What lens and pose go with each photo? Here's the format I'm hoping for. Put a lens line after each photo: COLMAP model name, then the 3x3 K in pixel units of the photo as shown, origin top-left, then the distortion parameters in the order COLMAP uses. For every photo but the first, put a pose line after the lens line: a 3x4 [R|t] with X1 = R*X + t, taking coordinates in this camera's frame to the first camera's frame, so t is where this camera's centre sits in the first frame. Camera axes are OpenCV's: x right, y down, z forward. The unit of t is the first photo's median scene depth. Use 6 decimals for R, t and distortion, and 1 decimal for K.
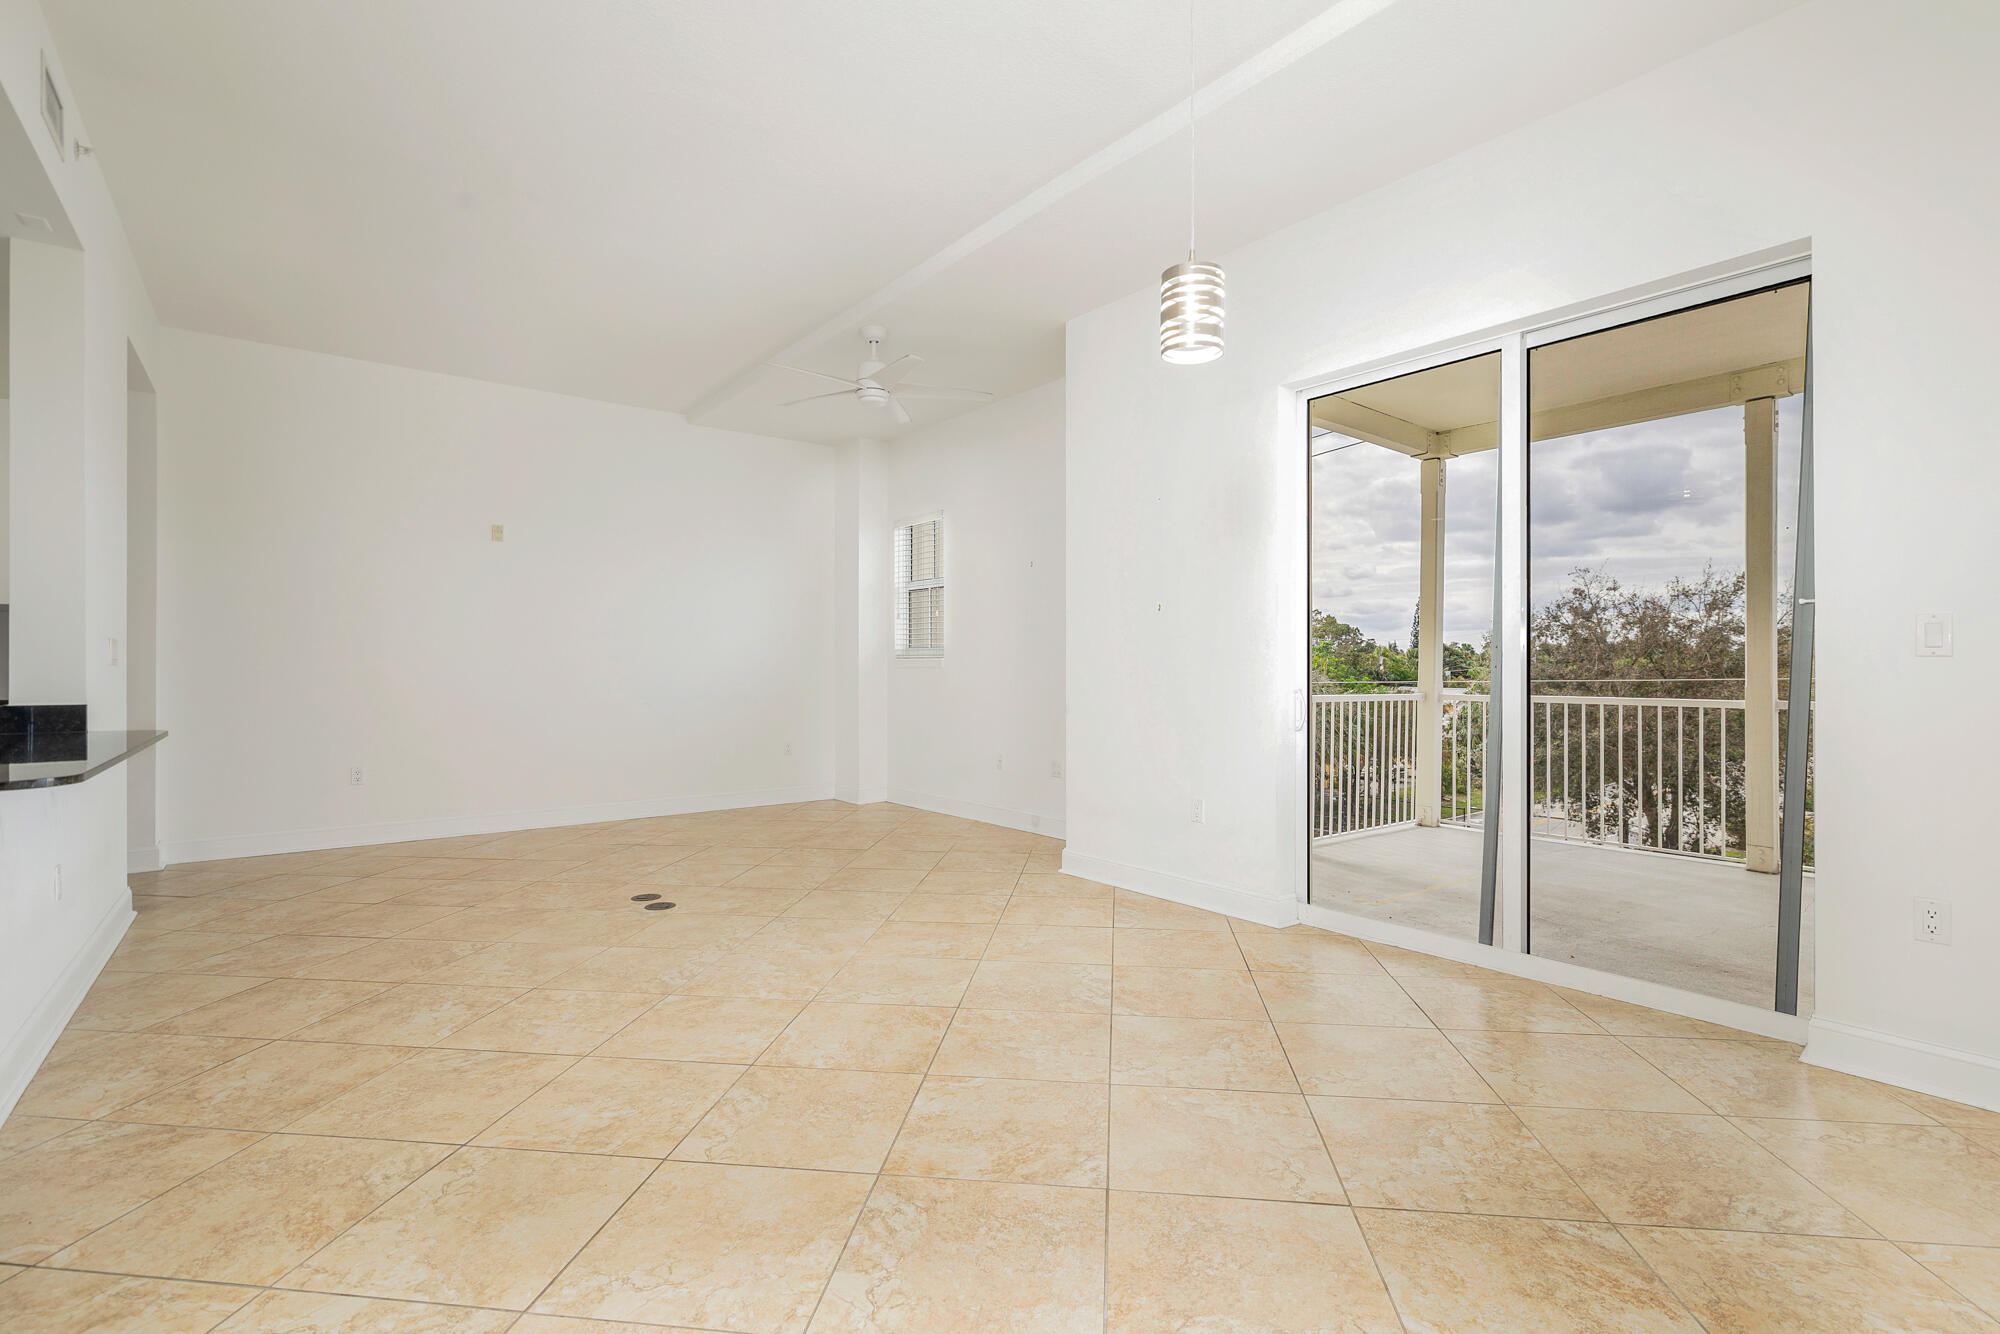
lens RADIAL K [[922.0, 0, 999.9], [0, 922.0, 660.4], [0, 0, 1]] dist [0.000619, 0.000005]
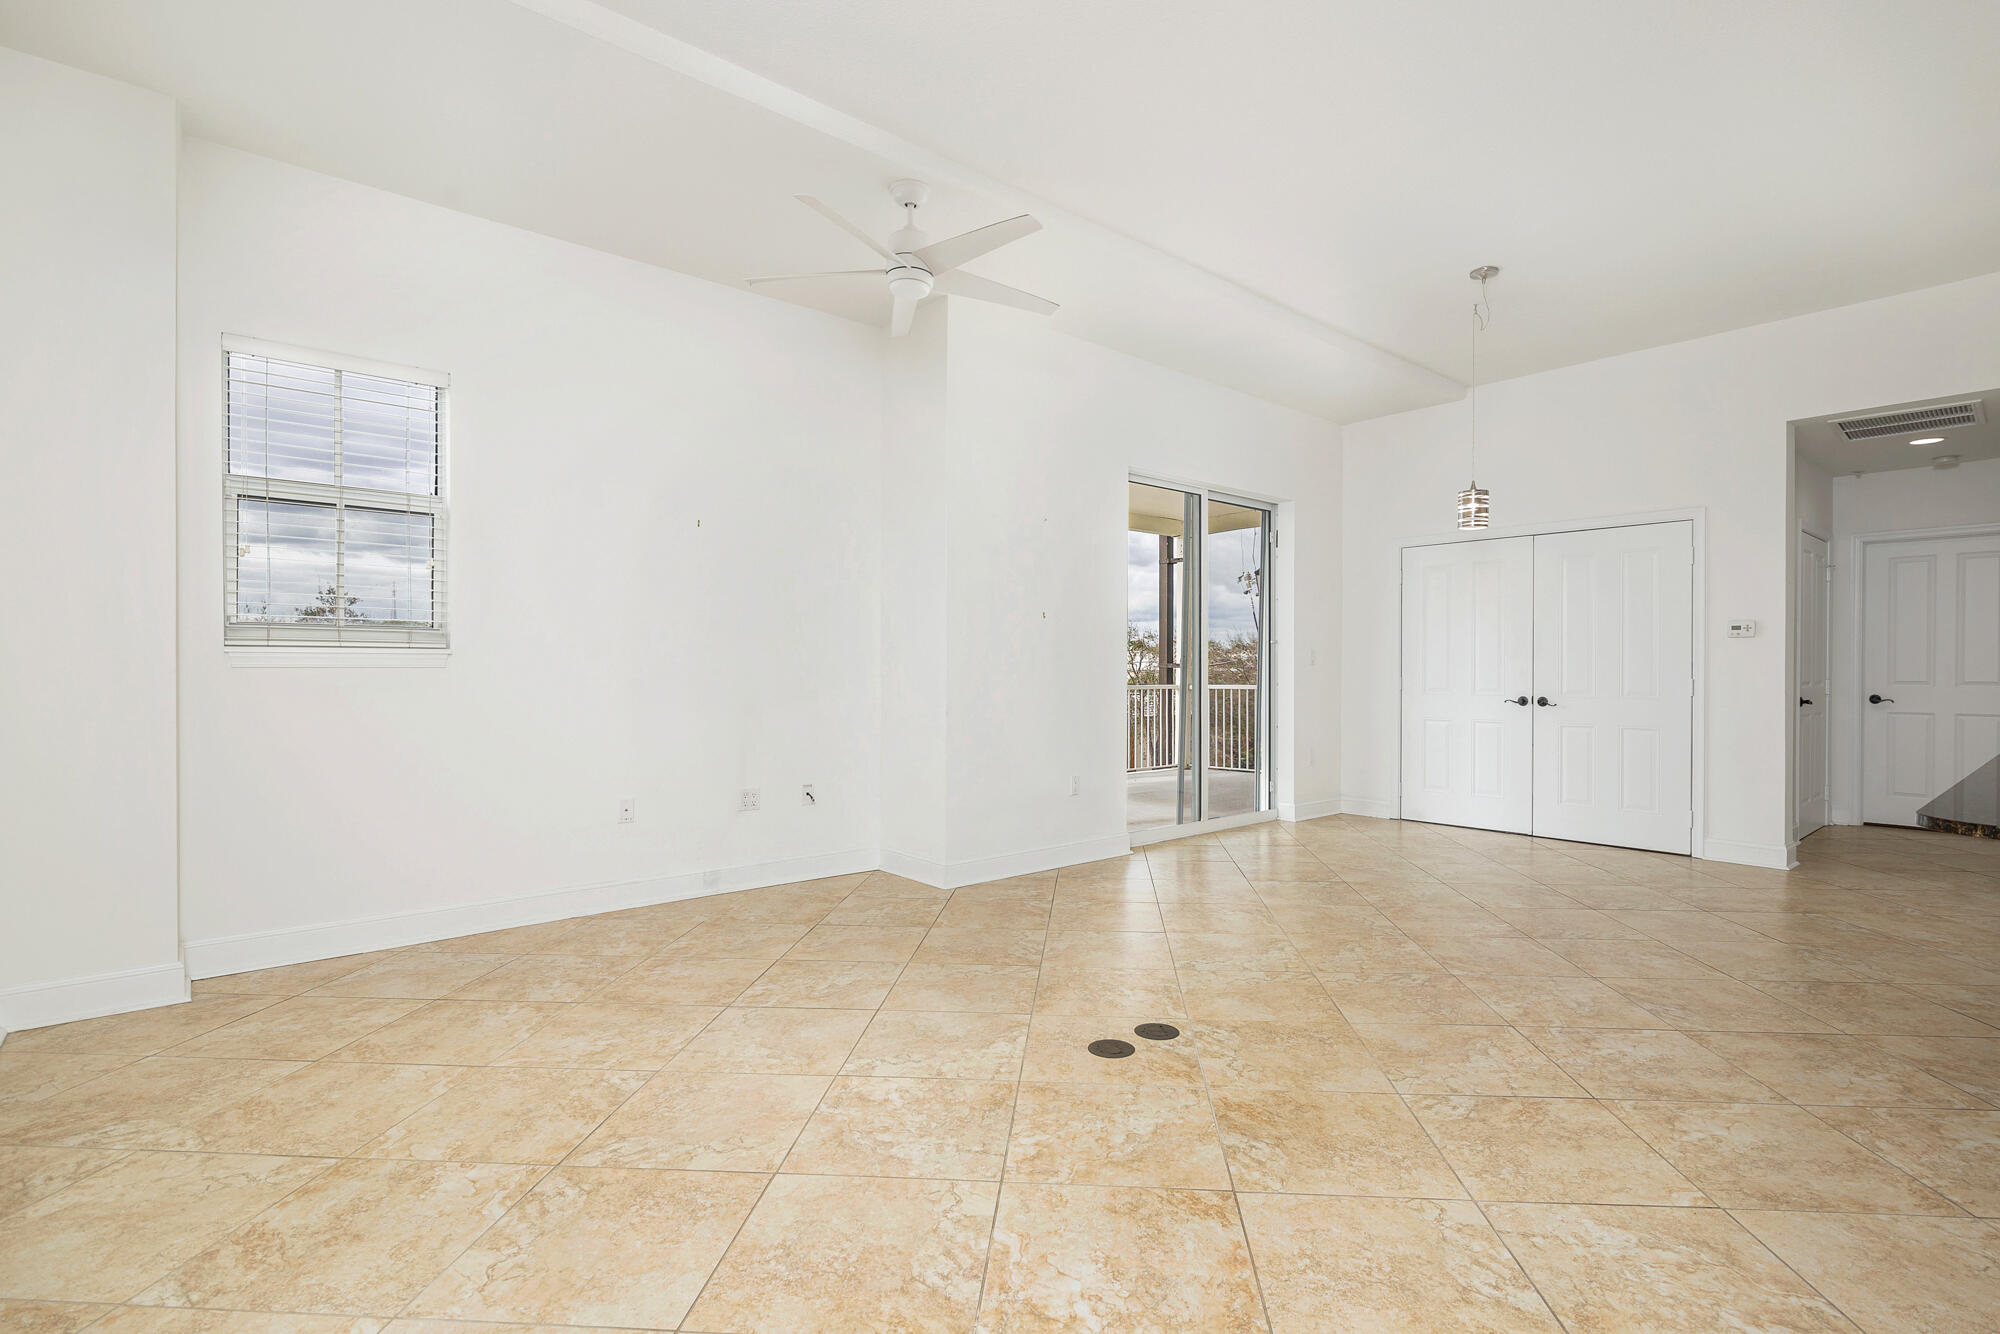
lens RADIAL K [[945.1, 0, 1030.5], [0, 945.1, 674.3], [0, 0, 1]] dist [0.000156, -0.000583]
pose [[-0.059516, -0.002844, 0.998223, -1.535016], [-0.006613, 0.999975, 0.002454, 0.015977], [-0.998205, -0.006455, -0.059533, 1.677814]]
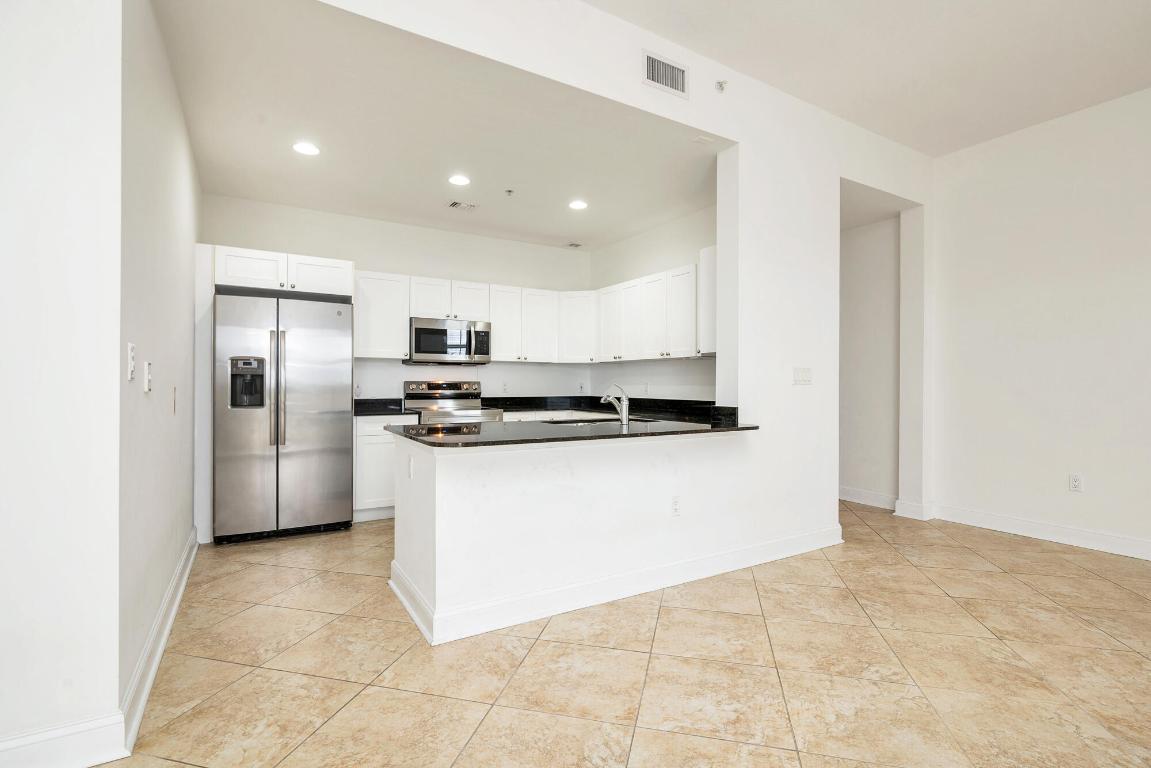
lens RADIAL K [[533.6, 0, 575.5], [0, 533.6, 384.0], [0, 0, 1]] dist [-0.002870, 0.000178]
pose [[-0.109548, -0.001700, -0.993980, 0.026564], [0.003342, 0.999992, -0.002079, 0.006643], [0.993976, -0.003550, -0.109542, 0.931463]]
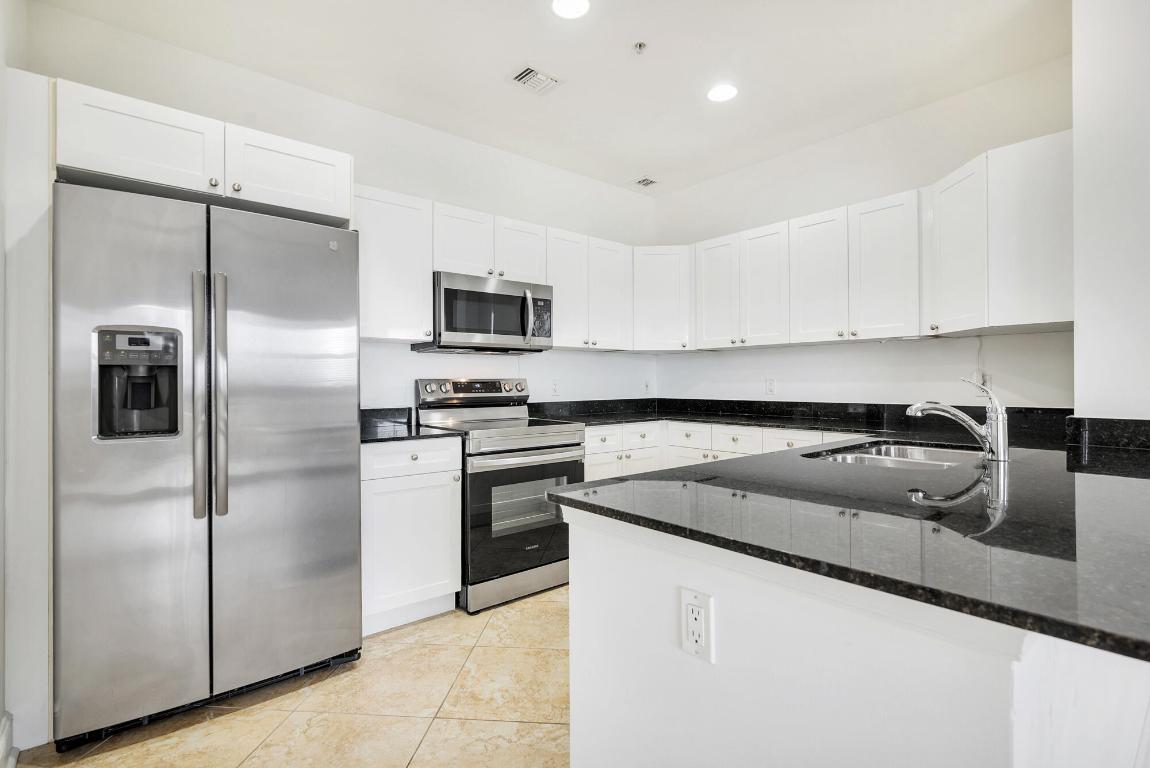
lens RADIAL K [[547.1, 0, 573.9], [0, 547.1, 379.9], [0, 0, 1]] dist [0.002541, 0.000934]
pose [[0.044966, -0.006000, -0.998970, -0.538021], [0.012550, 0.999906, -0.005441, 0.003585], [0.998910, -0.012293, 0.045038, 0.457125]]
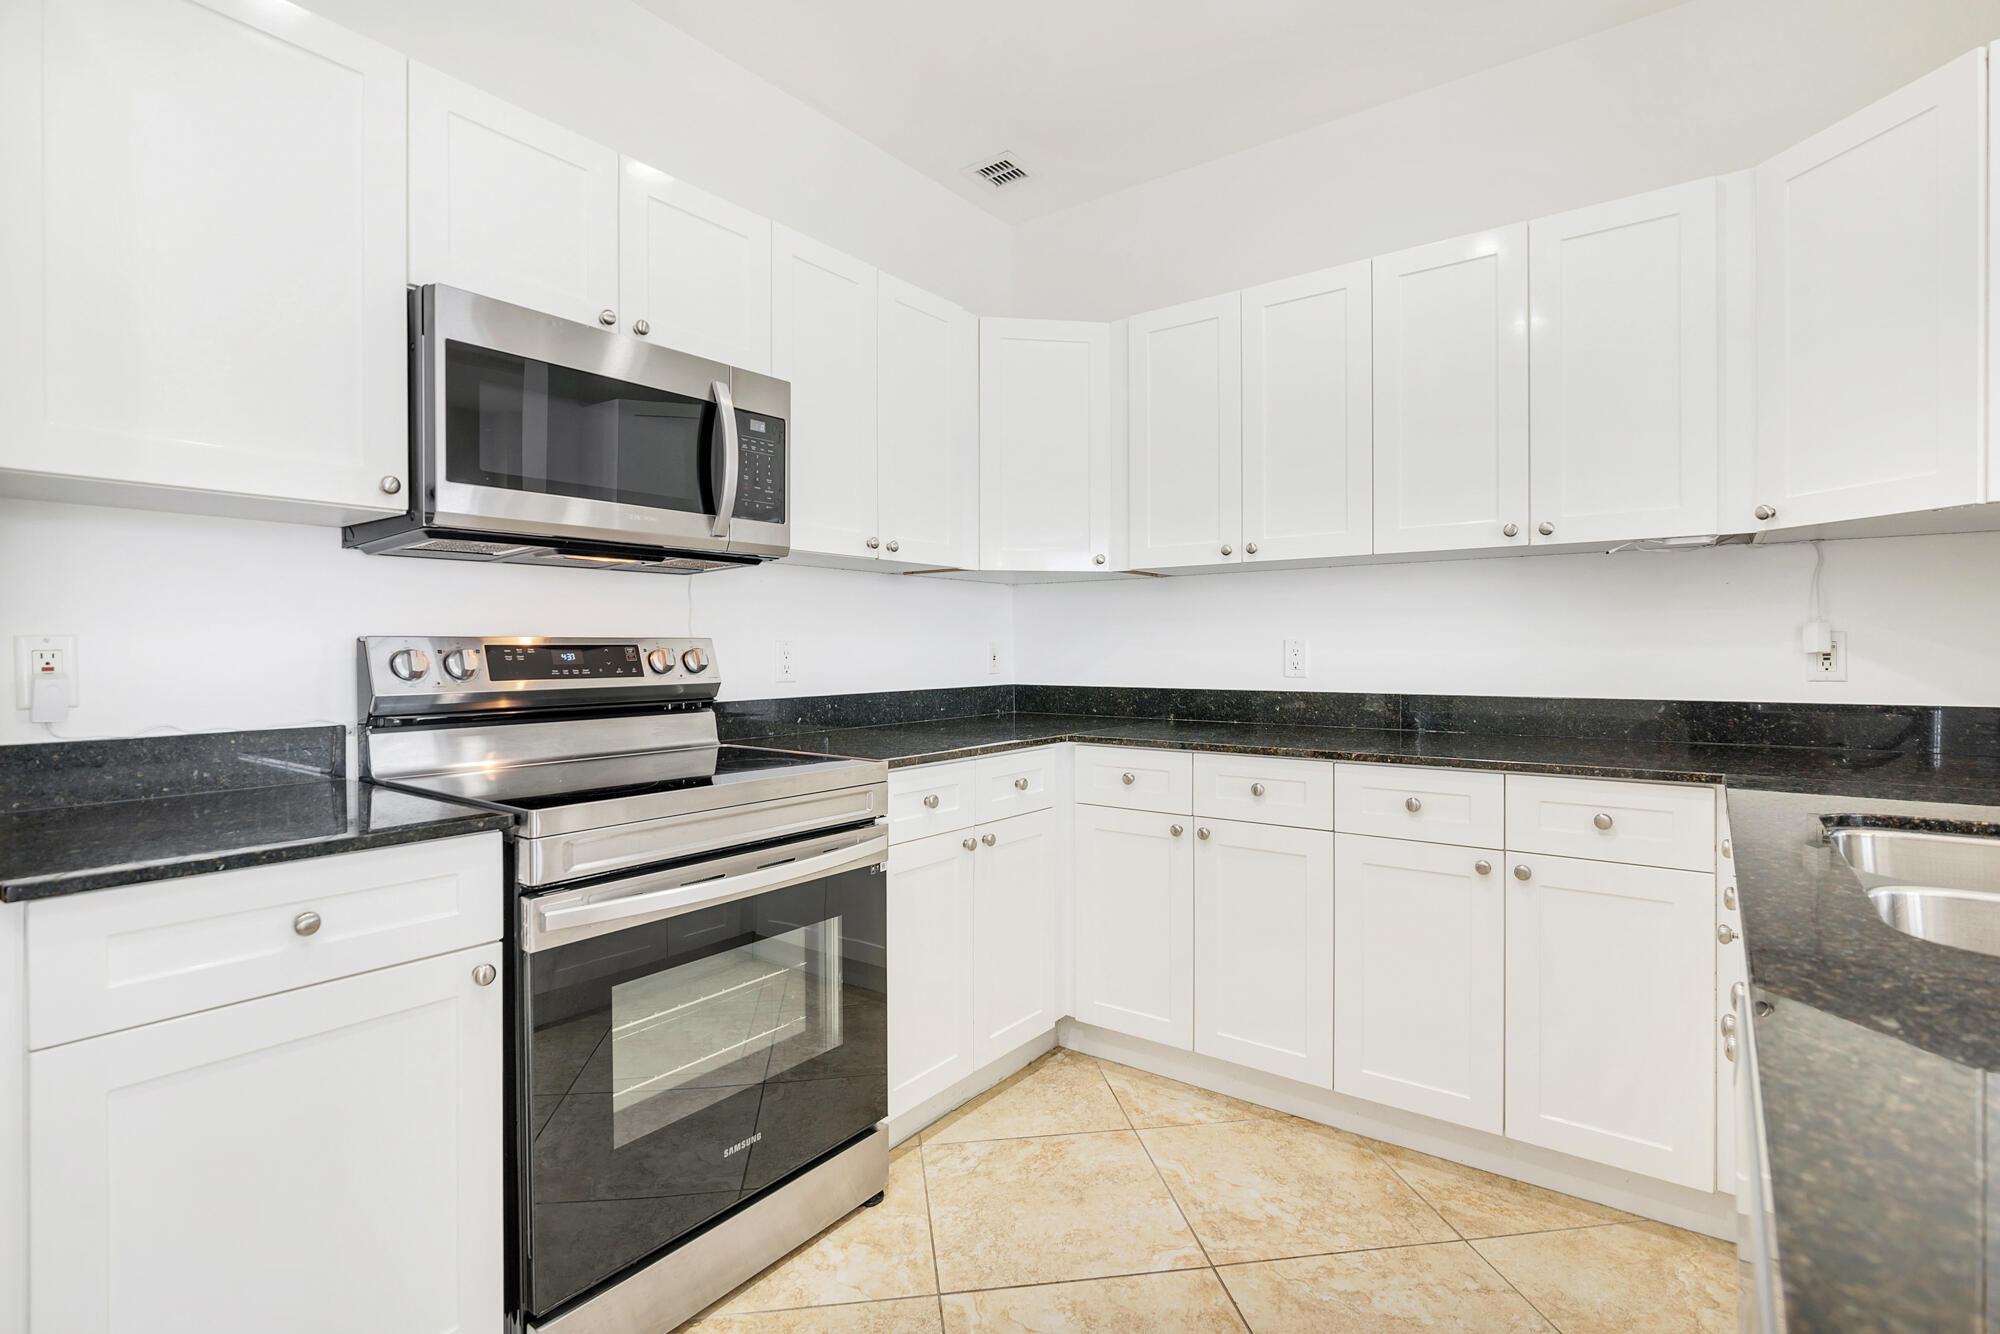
lens RADIAL K [[961.8, 0, 995.9], [0, 961.8, 654.5], [0, 0, 1]] dist [0.001209, 0.000075]
pose [[0.271234, 0.002439, -0.962510, -0.934062], [0.011859, 0.999912, 0.005876, 0.004677], [0.962440, -0.013008, 0.271181, 0.416629]]
